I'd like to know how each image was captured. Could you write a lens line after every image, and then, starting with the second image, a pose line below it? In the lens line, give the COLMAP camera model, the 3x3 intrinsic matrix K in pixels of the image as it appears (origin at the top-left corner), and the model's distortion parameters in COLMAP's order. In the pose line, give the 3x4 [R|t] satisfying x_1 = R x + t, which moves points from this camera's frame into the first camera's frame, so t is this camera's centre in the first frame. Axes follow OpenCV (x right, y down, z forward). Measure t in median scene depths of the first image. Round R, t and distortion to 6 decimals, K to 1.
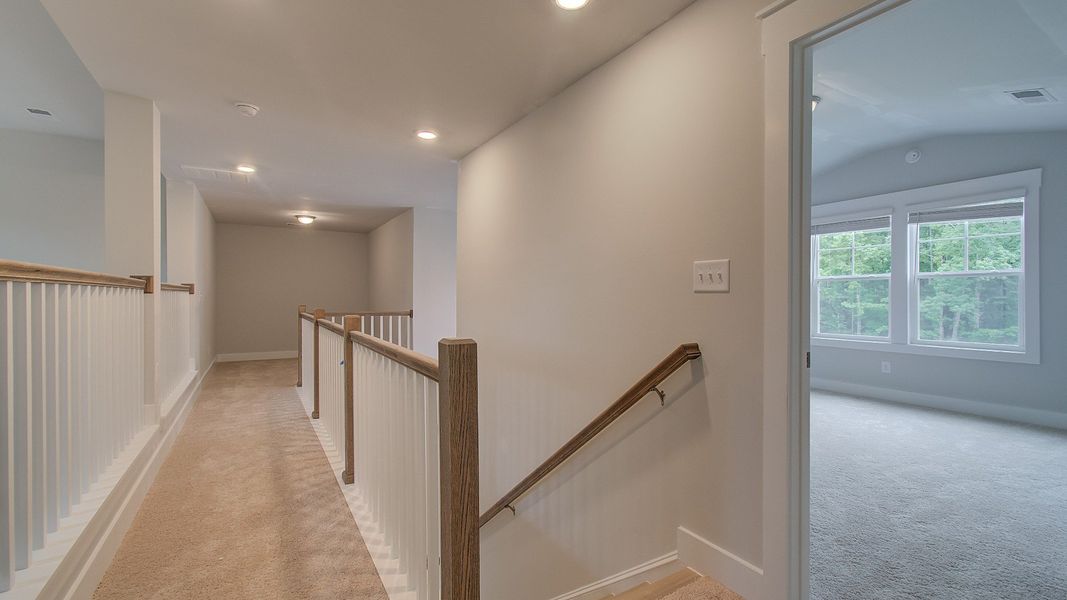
lens RADIAL K [[487.8, 0, 533.5], [0, 487.8, 300.0], [0, 0, 1]] dist [-0.001071, 0.001155]
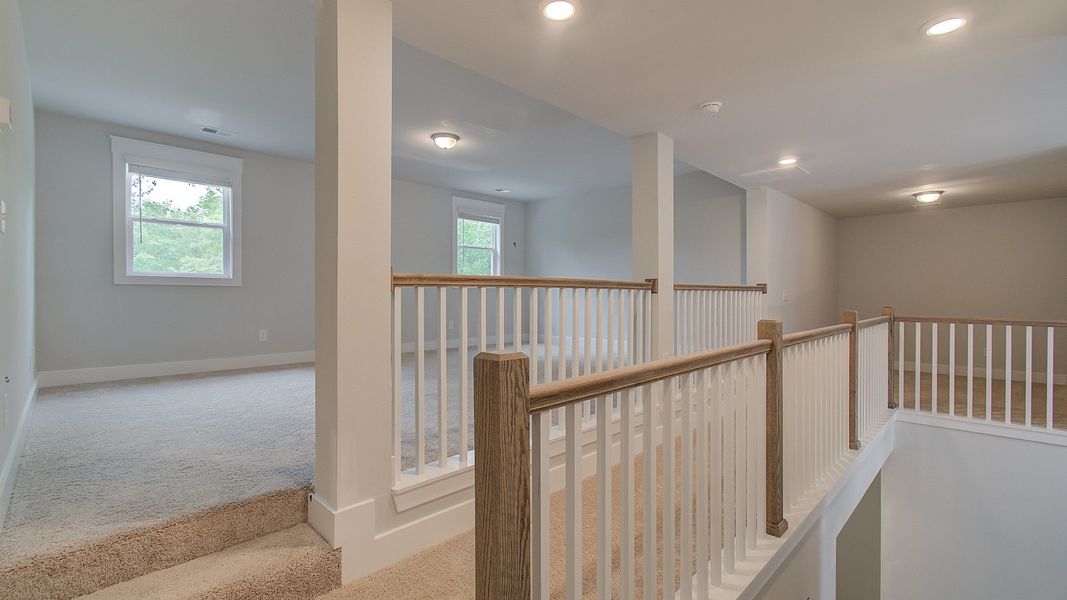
lens RADIAL K [[460.8, 0, 487.0], [0, 460.8, 287.8], [0, 0, 1]] dist [-0.000118, 0.000163]
pose [[0.197983, -0.015224, -0.980087, 0.172402], [-0.007918, 0.999822, -0.017130, -0.003162], [0.980174, 0.011152, 0.197827, 0.259014]]
